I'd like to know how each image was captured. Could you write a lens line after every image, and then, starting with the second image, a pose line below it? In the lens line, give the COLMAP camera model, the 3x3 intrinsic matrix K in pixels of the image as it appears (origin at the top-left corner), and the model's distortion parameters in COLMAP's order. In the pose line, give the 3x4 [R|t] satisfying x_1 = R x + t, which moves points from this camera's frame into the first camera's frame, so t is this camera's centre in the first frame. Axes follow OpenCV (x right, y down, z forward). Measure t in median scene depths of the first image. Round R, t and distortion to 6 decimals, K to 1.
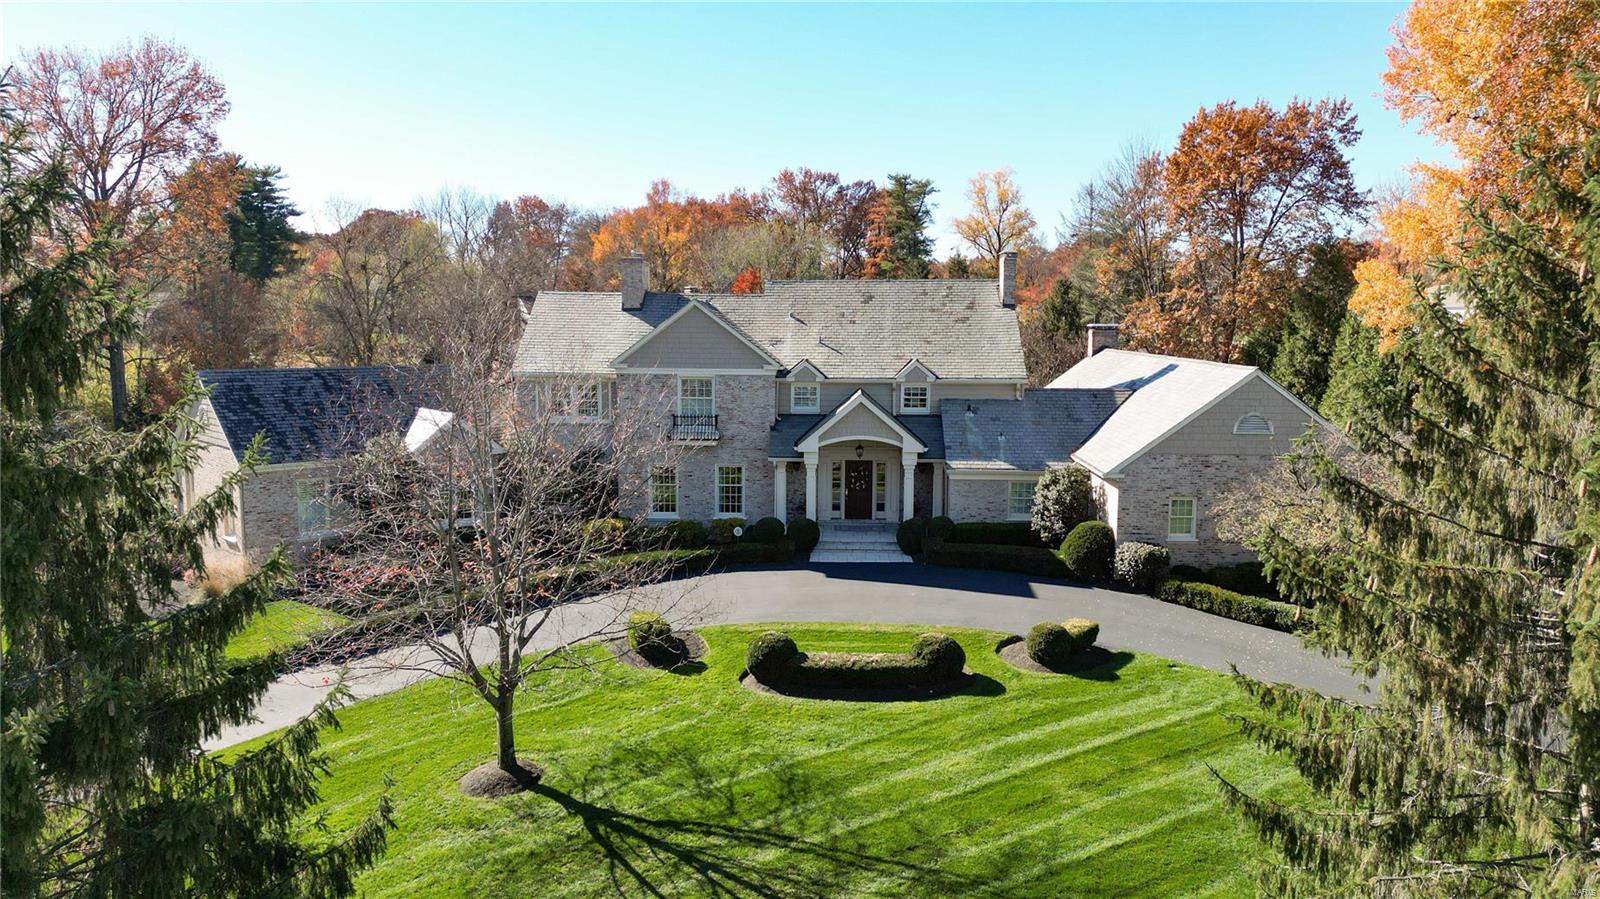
lens RADIAL K [[1122.5, 0, 800.9], [0, 1122.5, 448.8], [0, 0, 1]] dist [0.063295, -0.046510]
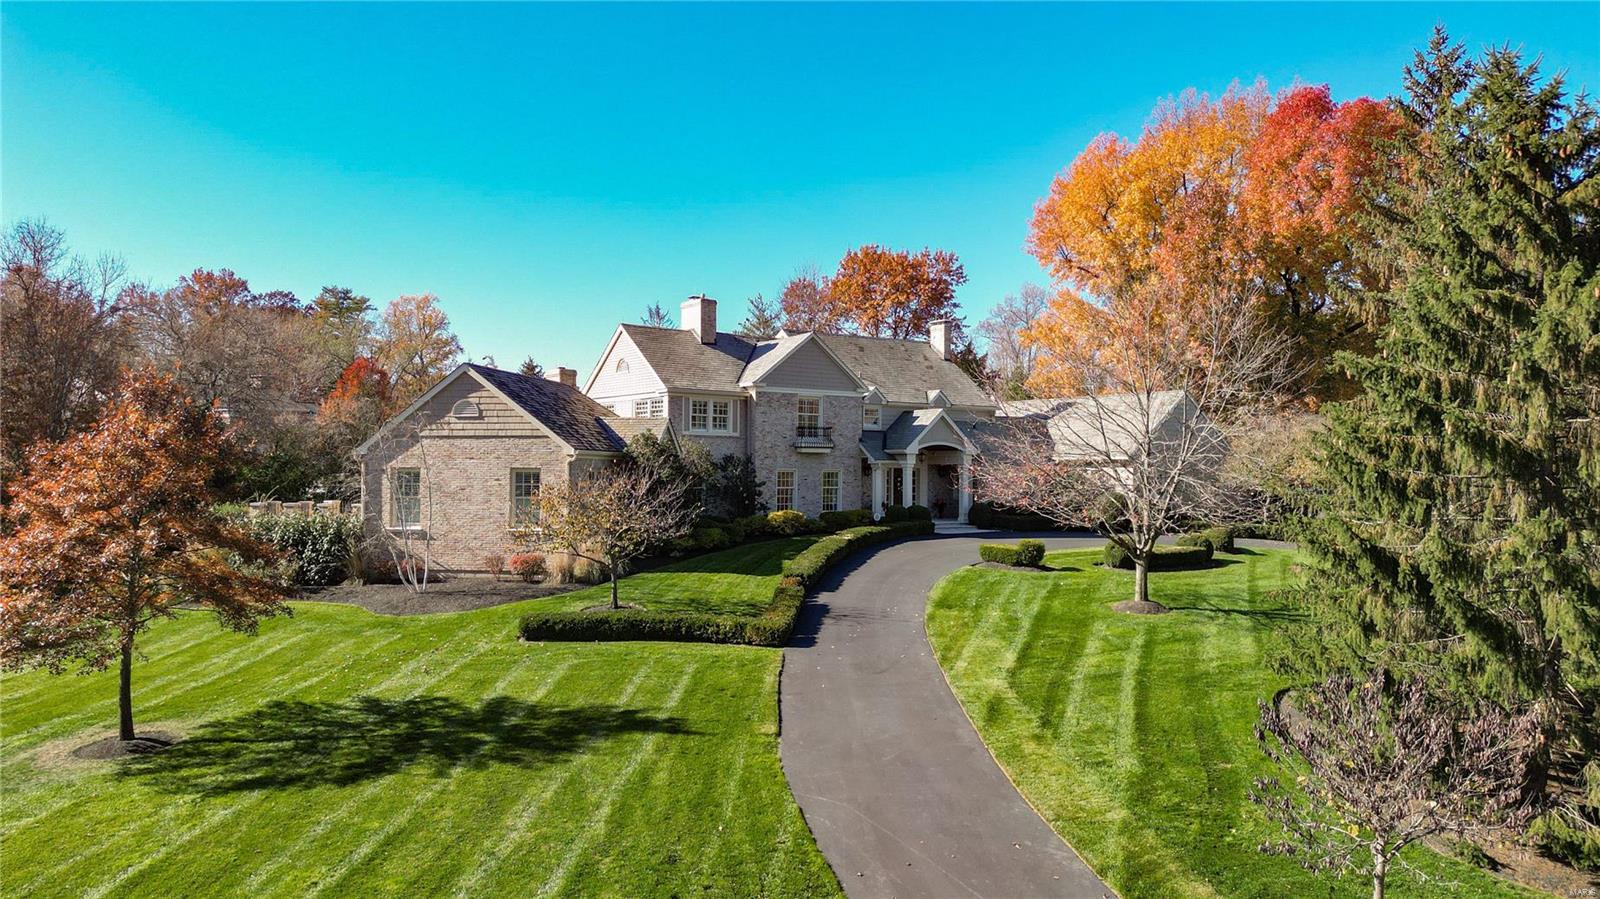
lens RADIAL K [[1122.5, 0, 803.8], [0, 1122.5, 457.7], [0, 0, 1]] dist [0.063295, -0.046510]
pose [[0.790294, 0.005761, 0.612701, -0.996277], [0.072054, 0.992144, -0.102267, 0.147385], [-0.608477, 0.124968, 0.783670, 0.083825]]
